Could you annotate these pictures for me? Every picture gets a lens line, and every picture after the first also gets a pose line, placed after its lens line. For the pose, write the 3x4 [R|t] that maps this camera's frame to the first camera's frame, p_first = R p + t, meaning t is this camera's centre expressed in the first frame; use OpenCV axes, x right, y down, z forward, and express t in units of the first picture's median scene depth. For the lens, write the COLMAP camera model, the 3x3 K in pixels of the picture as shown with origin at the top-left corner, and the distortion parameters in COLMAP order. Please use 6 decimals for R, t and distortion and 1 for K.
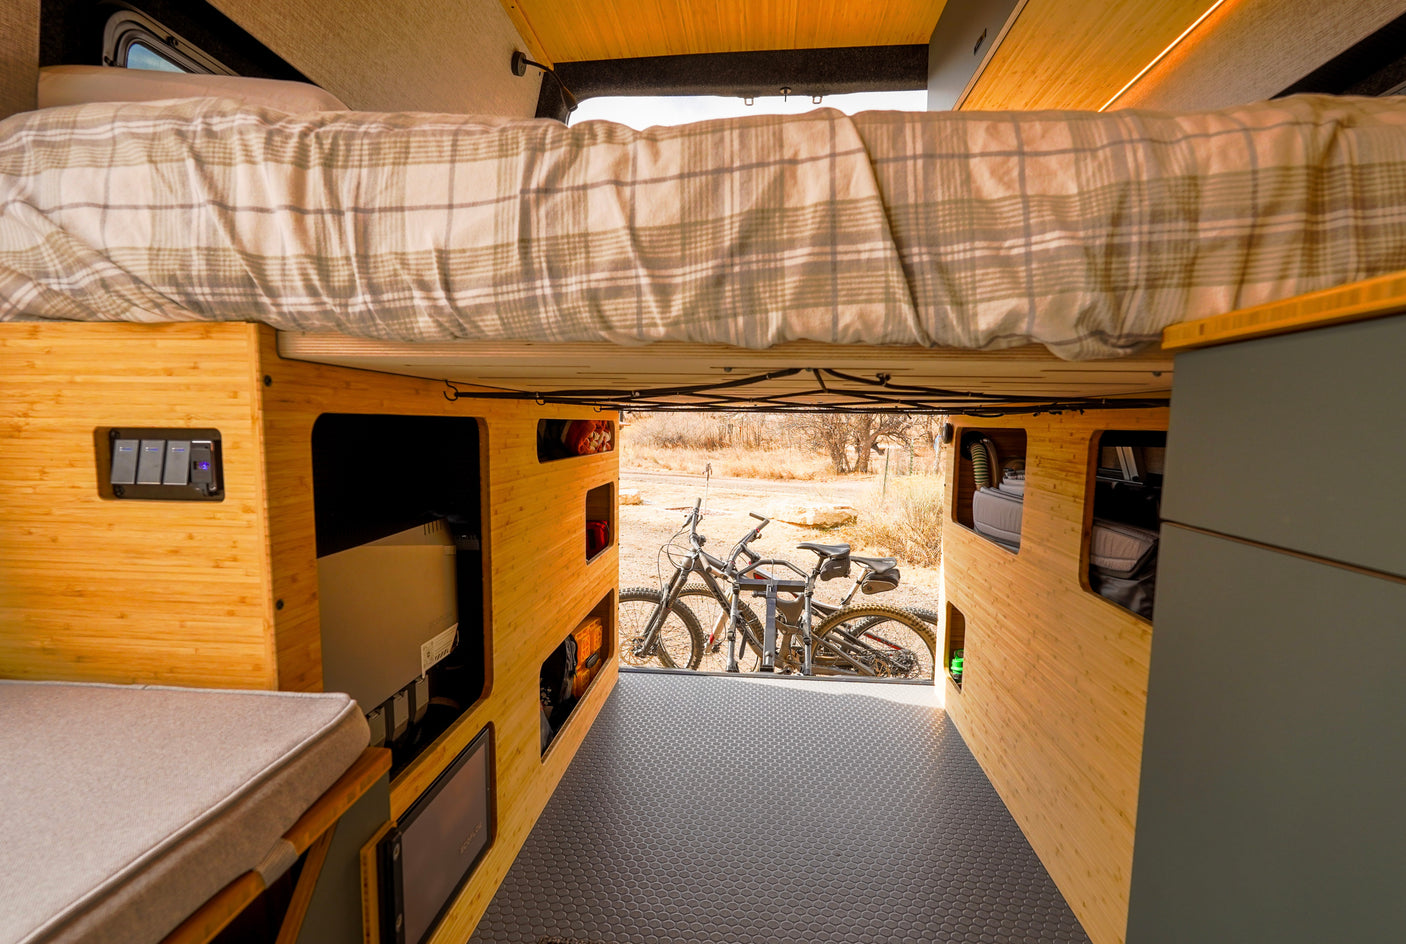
lens RADIAL K [[765.8, 0, 689.4], [0, 765.8, 507.9], [0, 0, 1]] dist [-0.008562, 0.005472]
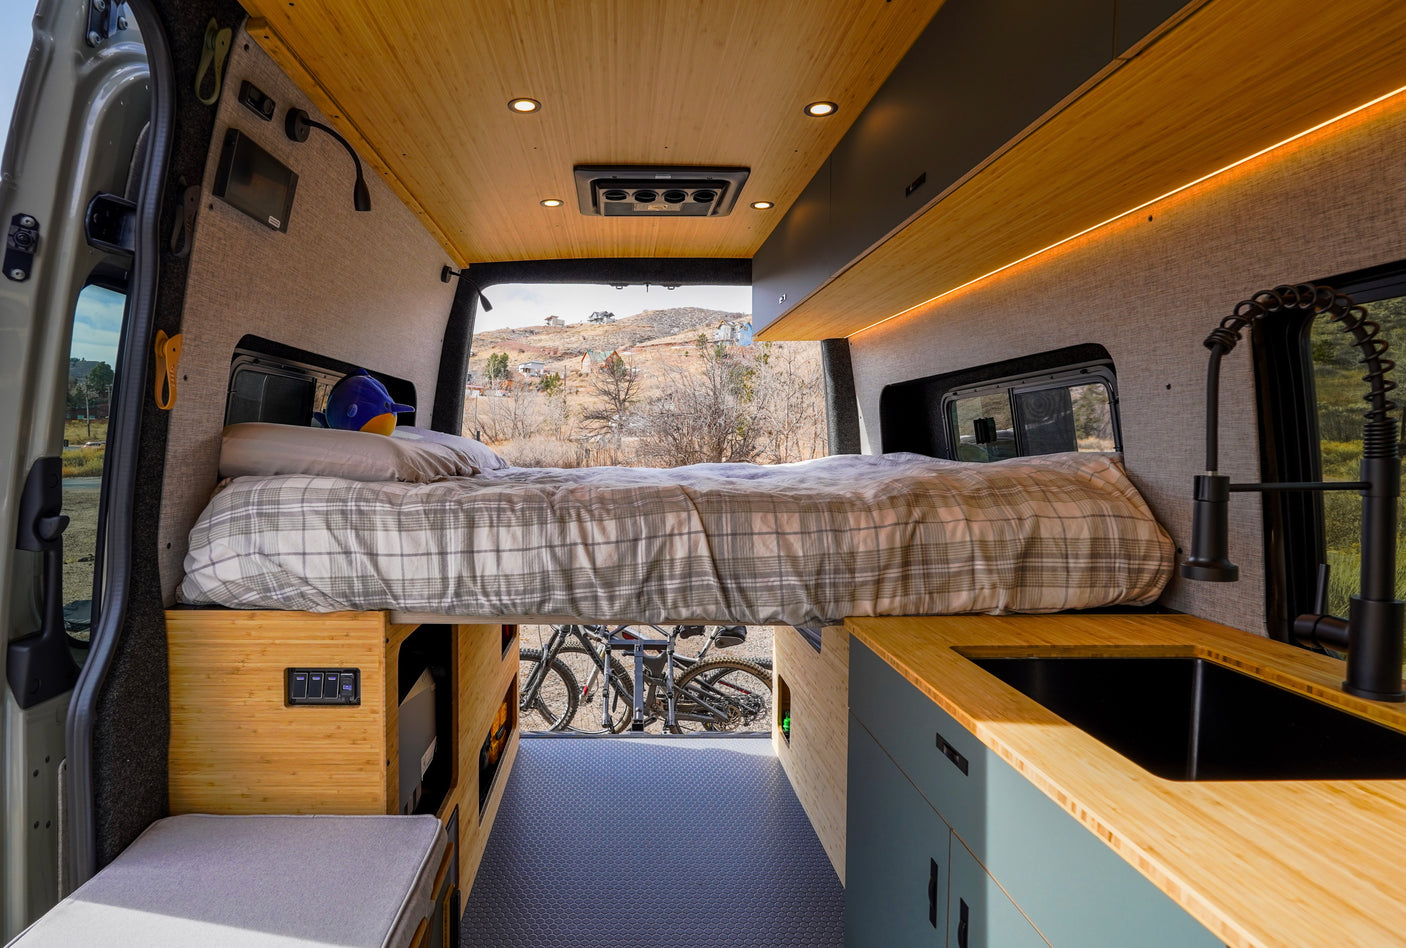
lens RADIAL K [[765.8, 0, 634.3], [0, 765.8, 468.2], [0, 0, 1]] dist [-0.008562, 0.005472]
pose [[0.993207, -0.008728, 0.116031, -0.179376], [0.017492, 0.997051, -0.074725, -0.448598], [-0.115036, 0.076247, 0.990431, -0.955711]]
